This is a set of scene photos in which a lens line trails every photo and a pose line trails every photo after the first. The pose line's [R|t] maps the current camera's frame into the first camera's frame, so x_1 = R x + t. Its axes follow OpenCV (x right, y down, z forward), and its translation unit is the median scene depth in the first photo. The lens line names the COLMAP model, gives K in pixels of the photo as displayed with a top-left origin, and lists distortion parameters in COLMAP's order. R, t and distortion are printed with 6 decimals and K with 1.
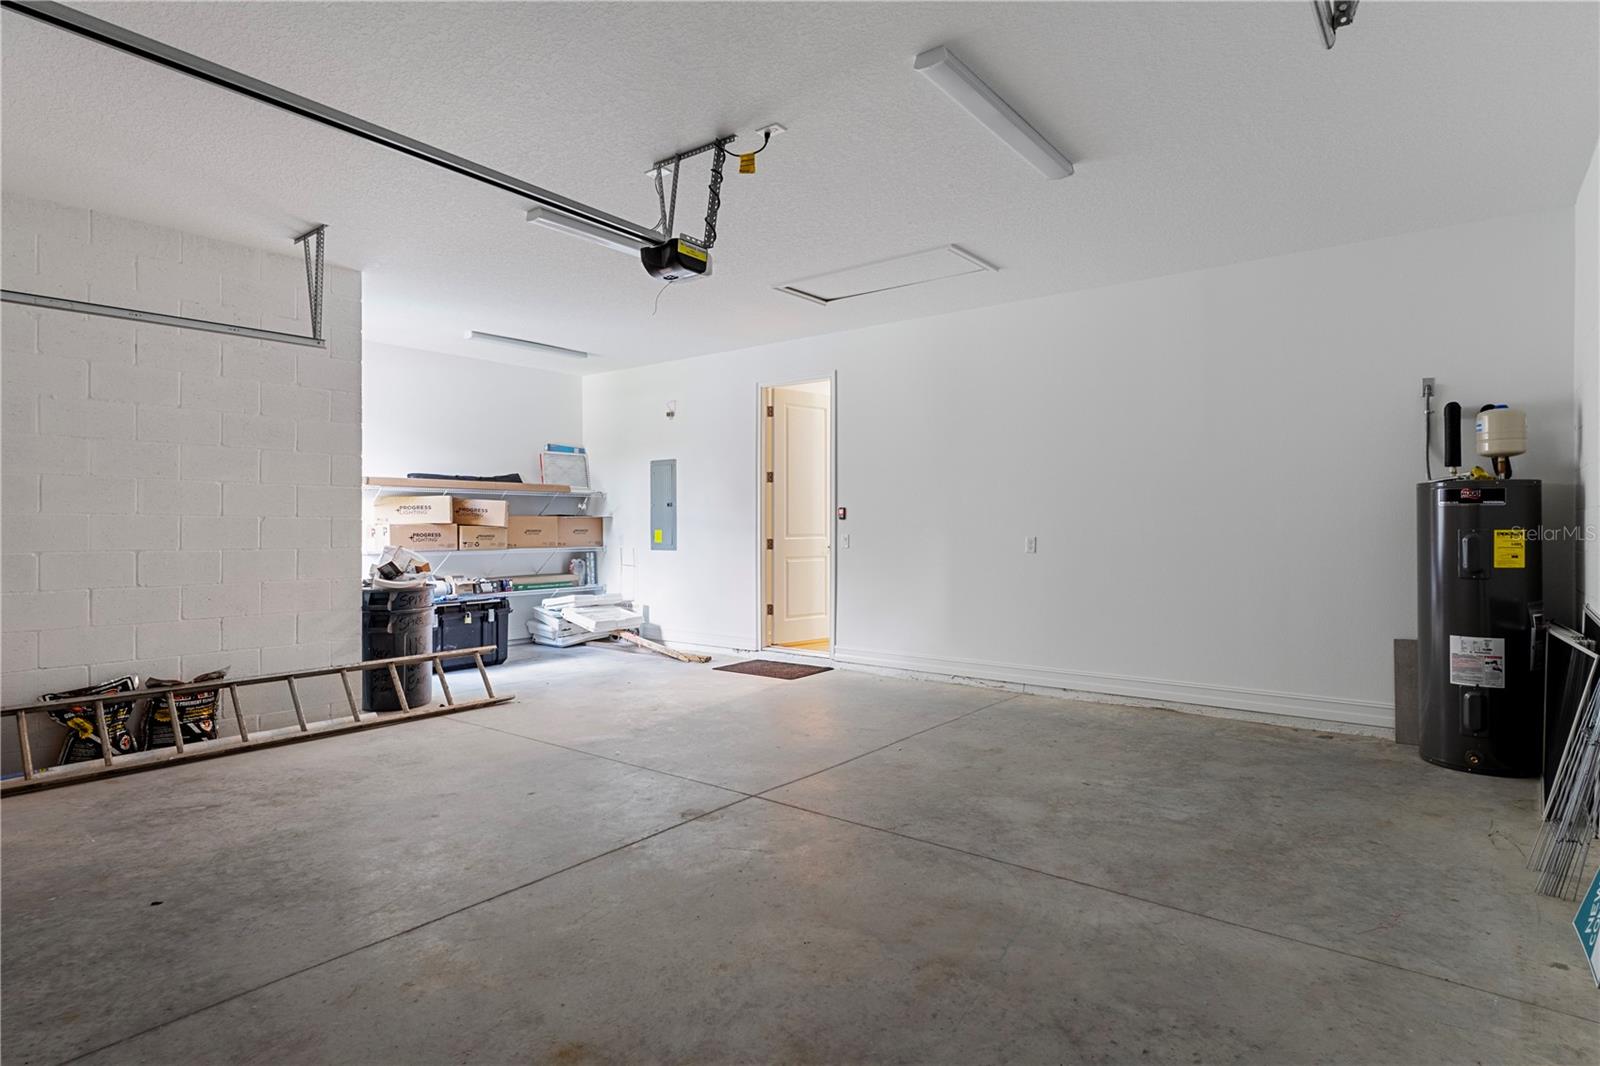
lens RADIAL K [[827.0, 0, 798.9], [0, 827.0, 512.2], [0, 0, 1]] dist [0.014517, -0.001040]
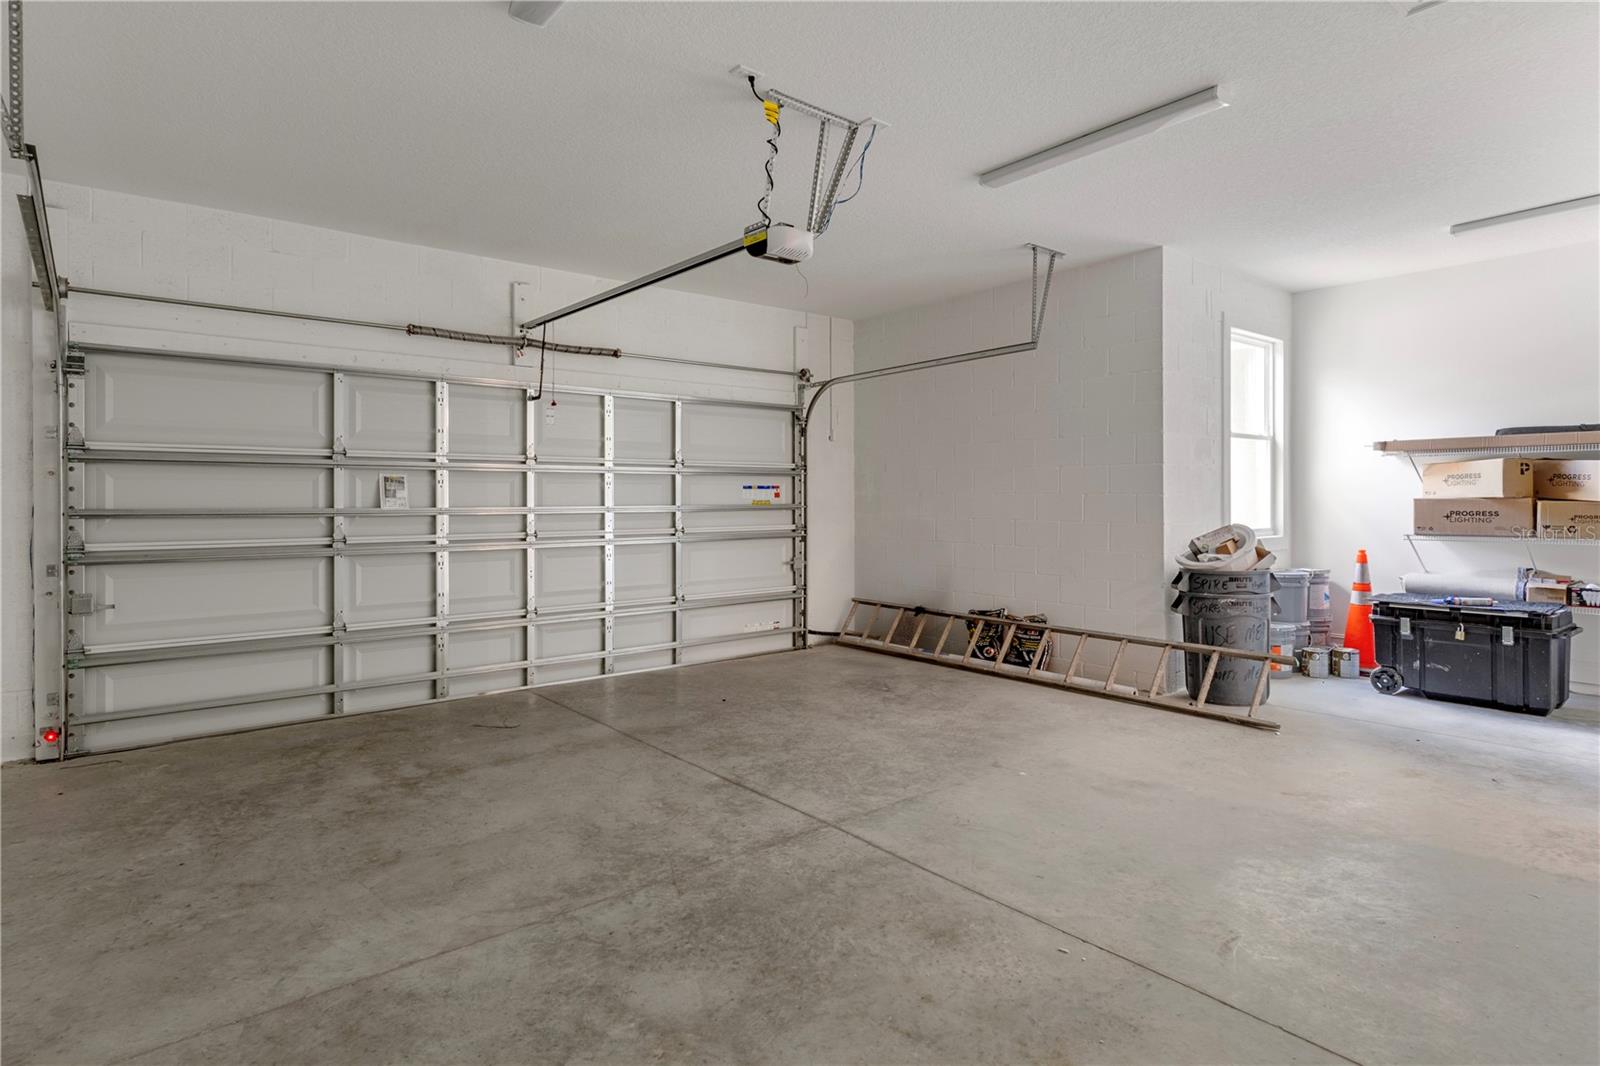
lens RADIAL K [[861.8, 0, 797.3], [0, 861.8, 450.1], [0, 0, 1]] dist [-0.025027, 0.000690]
pose [[-0.211111, -0.060089, -0.975613, 0.851261], [0.009389, 0.997938, -0.063496, 0.030449], [0.977417, -0.022565, -0.210111, 1.233699]]
